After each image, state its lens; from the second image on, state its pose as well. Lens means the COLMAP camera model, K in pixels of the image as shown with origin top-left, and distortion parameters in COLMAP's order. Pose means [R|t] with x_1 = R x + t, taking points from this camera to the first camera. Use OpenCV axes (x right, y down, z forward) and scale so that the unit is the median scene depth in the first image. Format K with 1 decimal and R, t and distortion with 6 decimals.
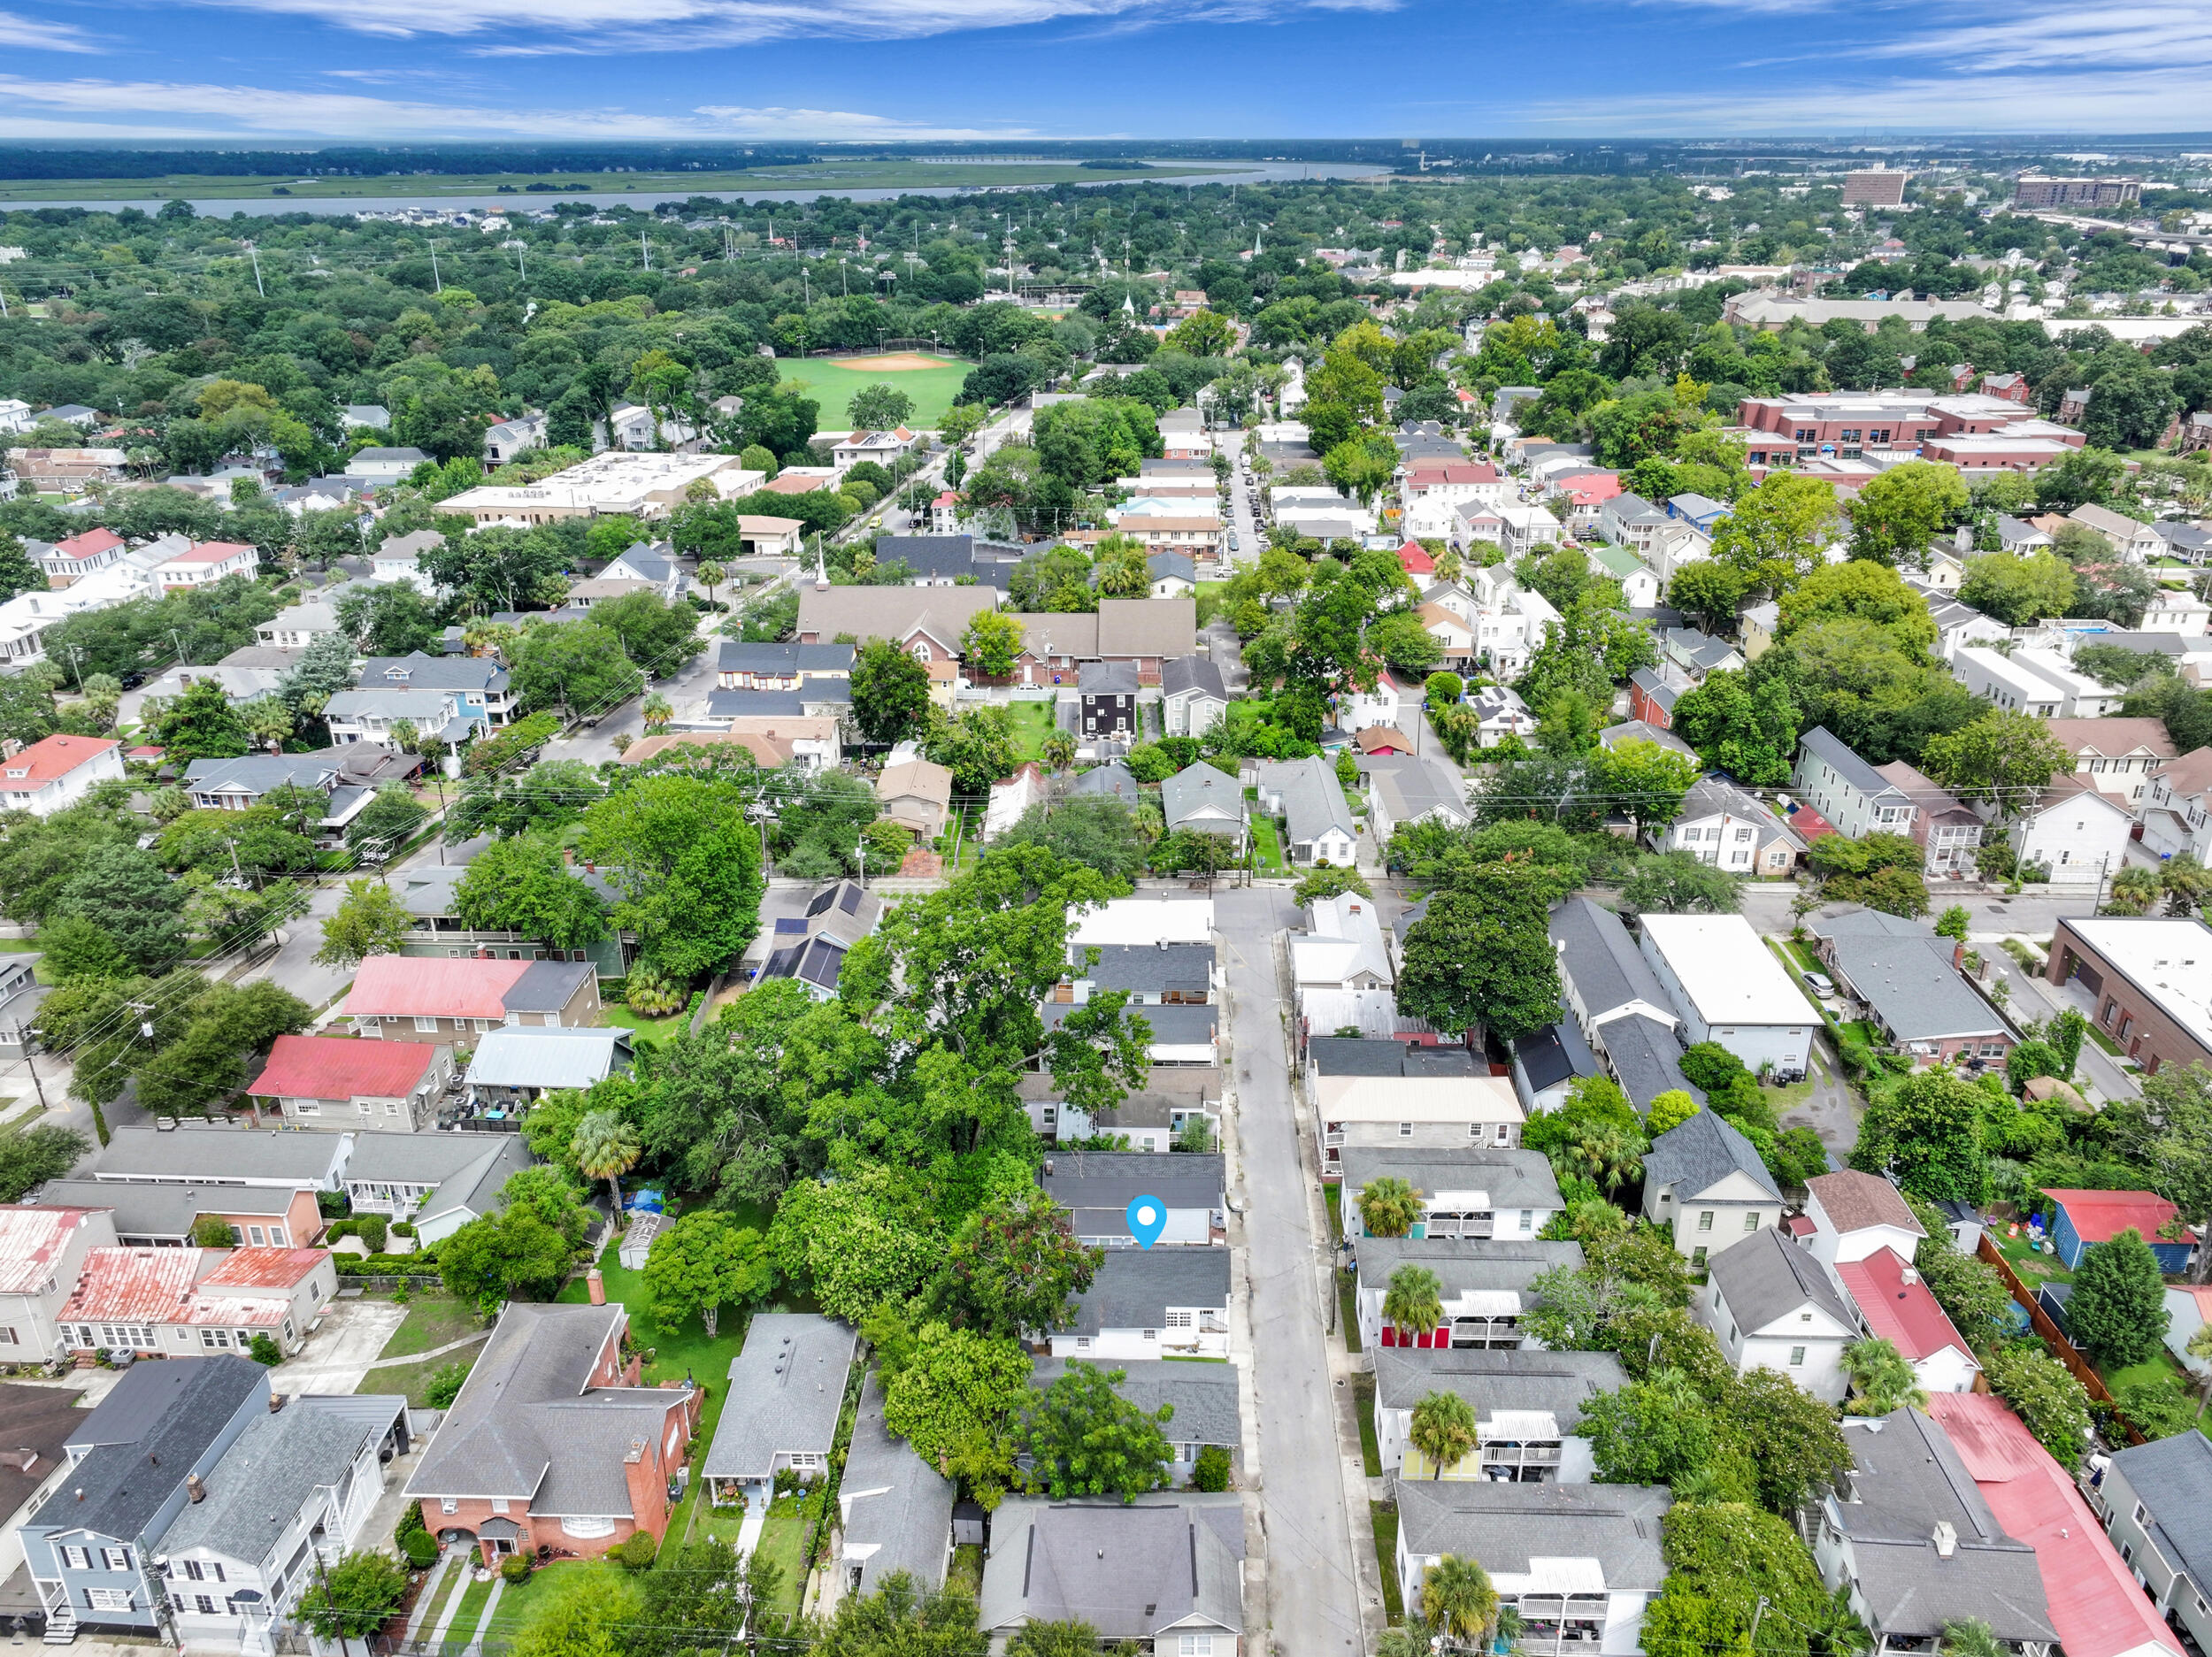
lens RADIAL K [[1571.8, 0, 1111.9], [0, 1571.8, 822.8], [0, 0, 1]] dist [-0.003180, 0.021173]
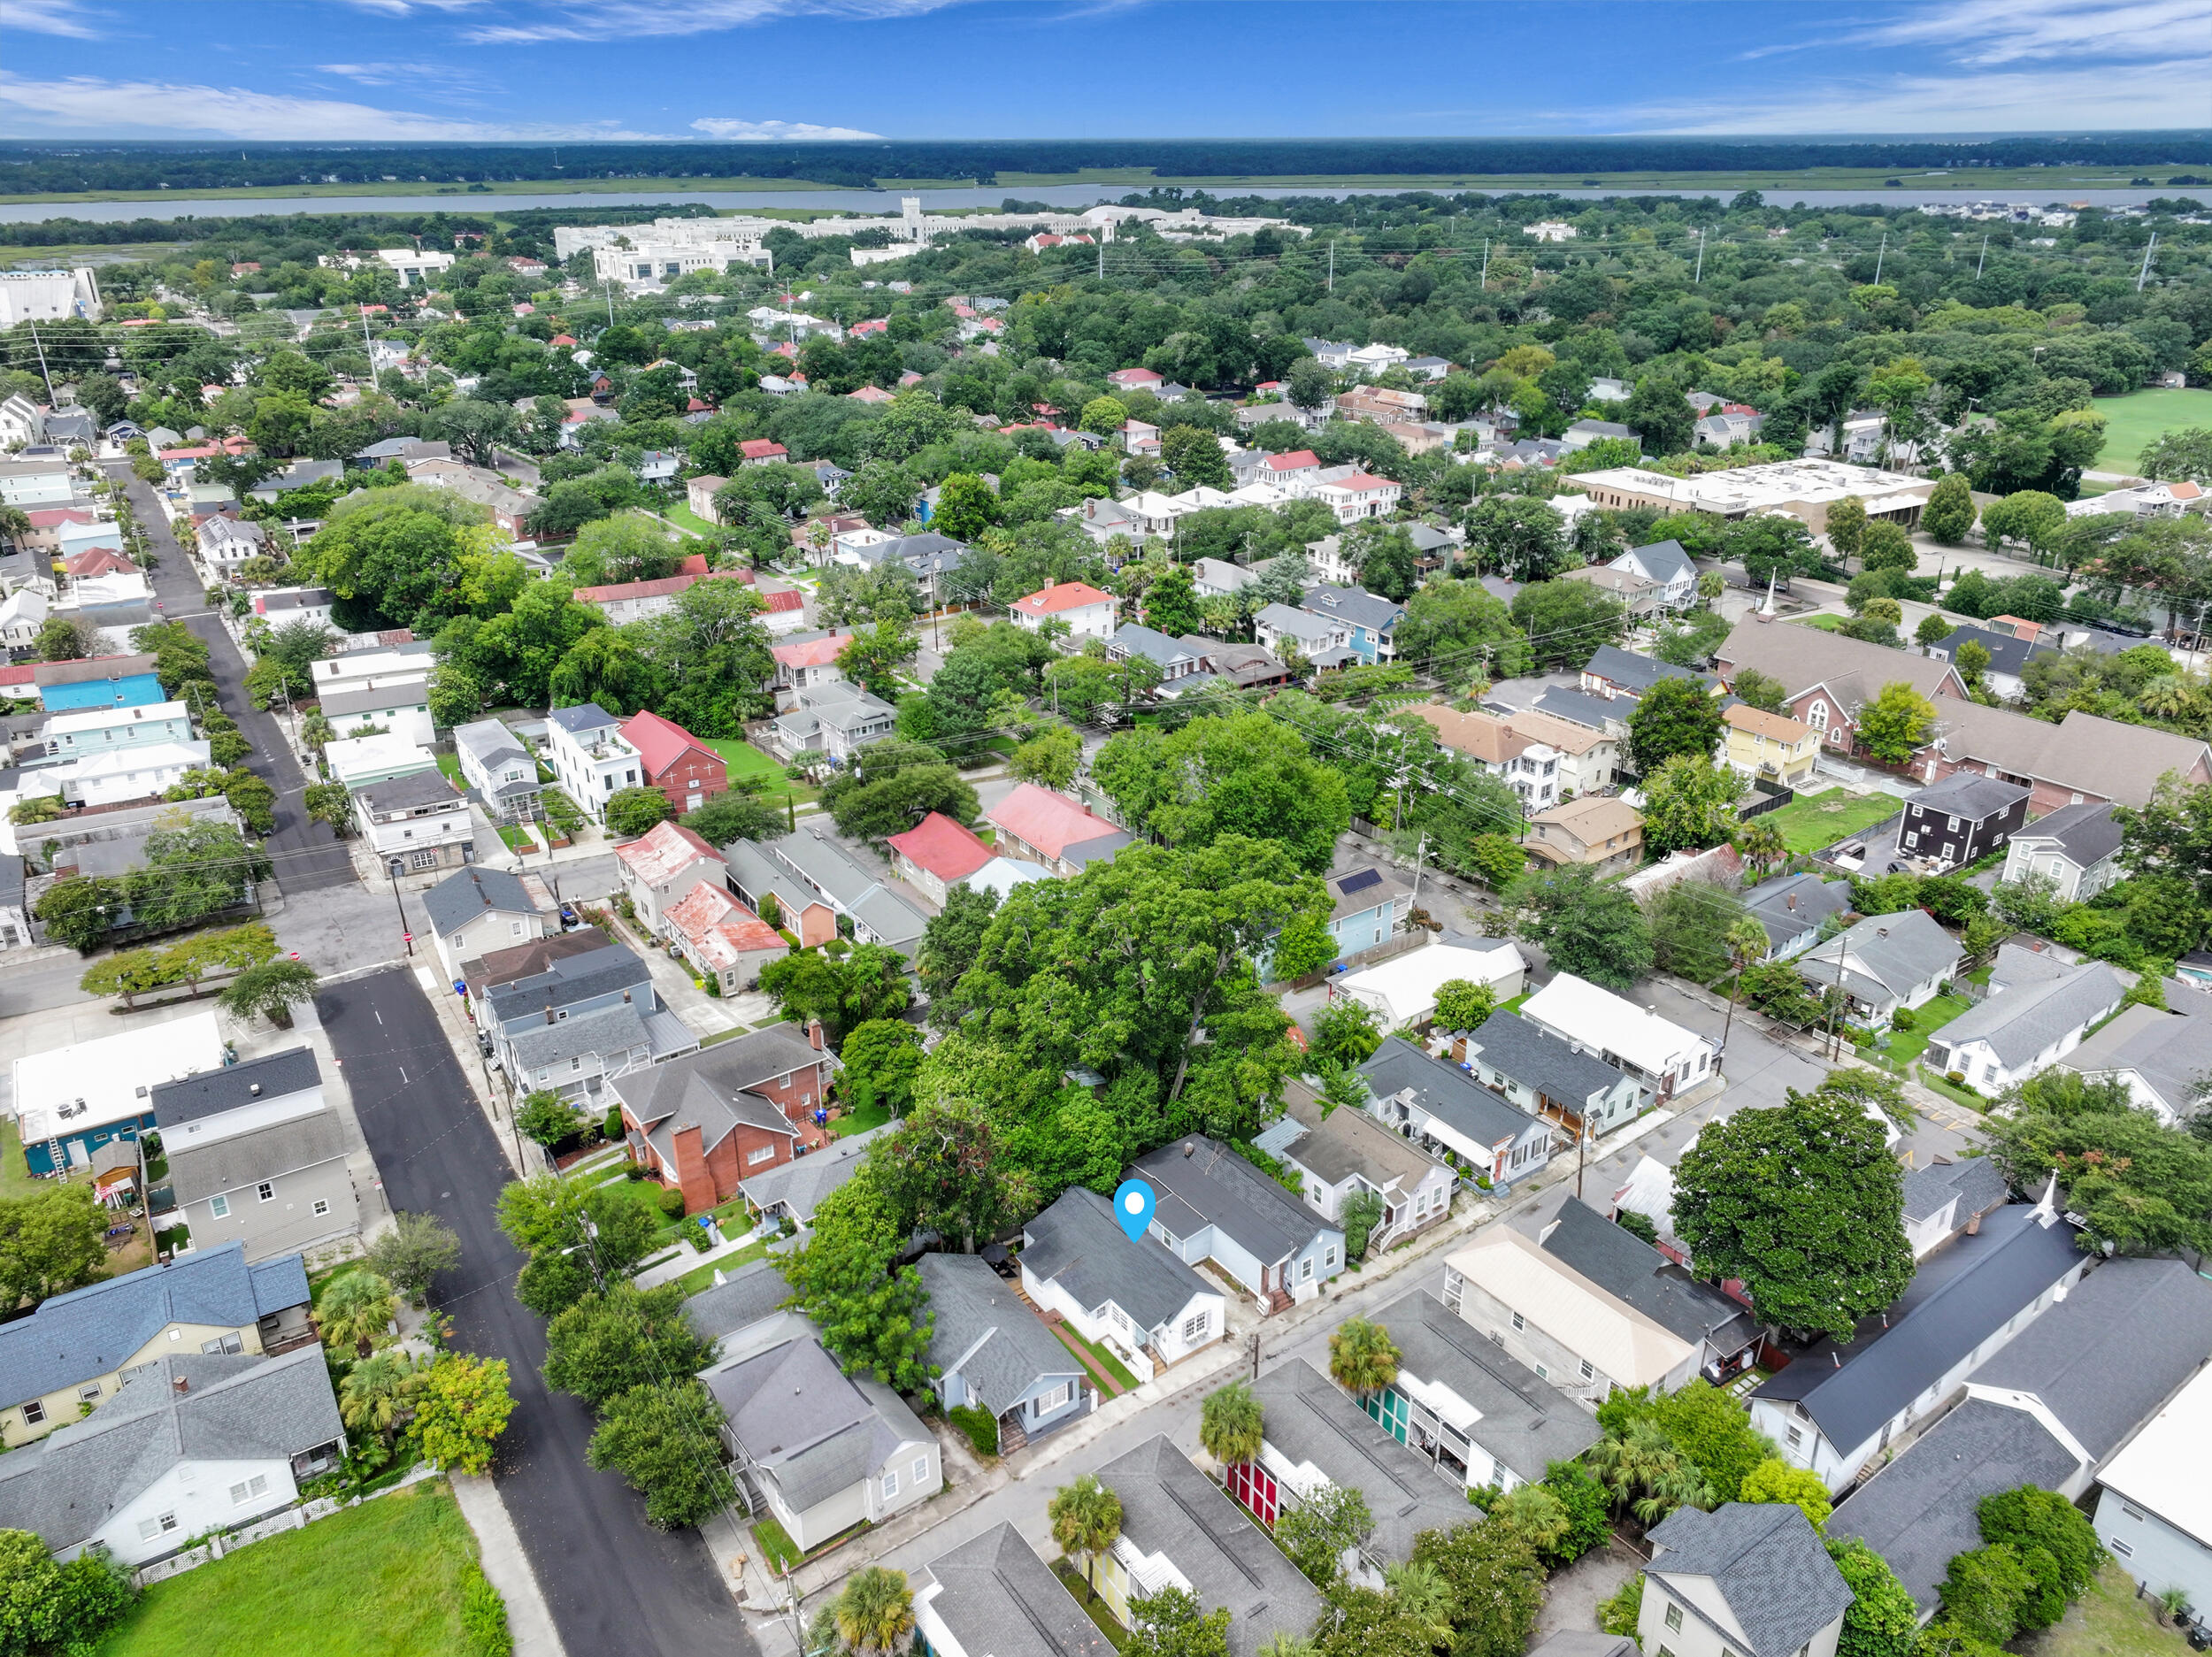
lens RADIAL K [[1571.8, 0, 1113.4], [0, 1571.8, 831.8], [0, 0, 1]] dist [-0.003180, 0.021173]
pose [[0.605864, 0.320698, -0.728067, 0.299093], [-0.314193, 0.937214, 0.151366, -0.054259], [0.730898, 0.137047, 0.668586, 0.131043]]
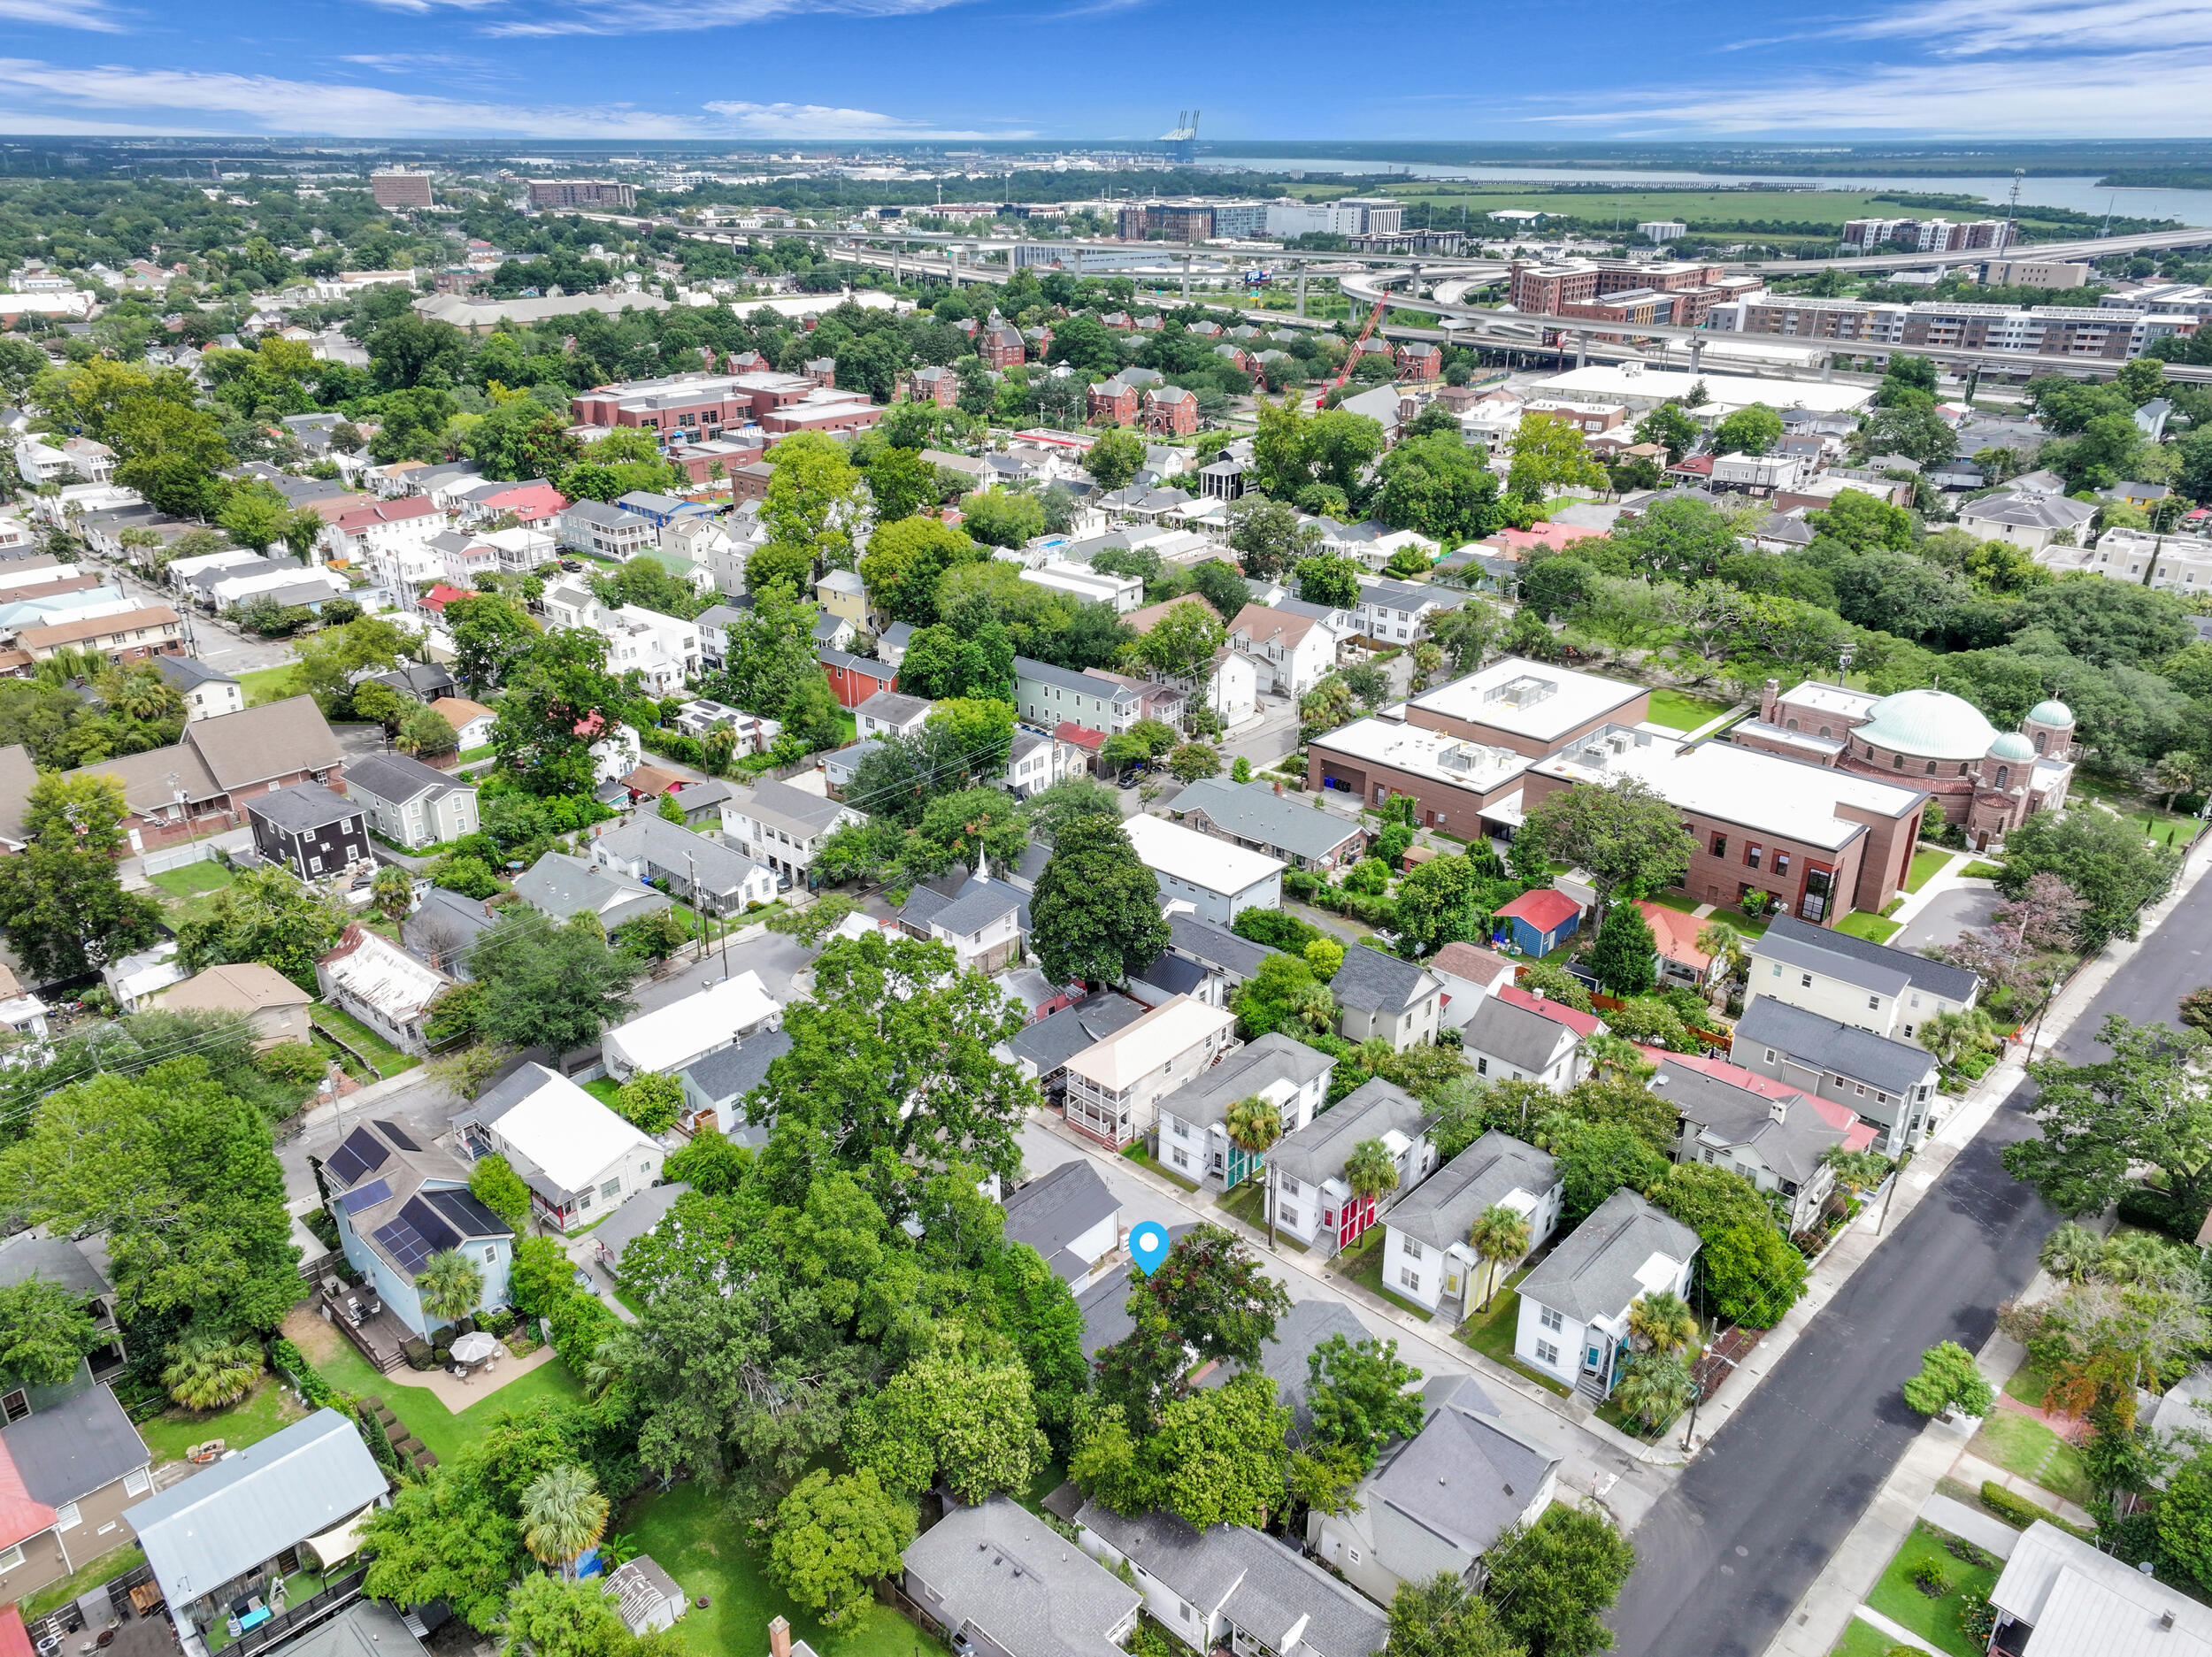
lens RADIAL K [[1571.8, 0, 1108.5], [0, 1571.8, 836.4], [0, 0, 1]] dist [-0.003180, 0.021173]
pose [[0.648465, -0.304418, 0.697727, -0.278033], [0.300191, 0.944546, 0.133108, -0.056053], [-0.699556, 0.123135, 0.703889, 0.131945]]
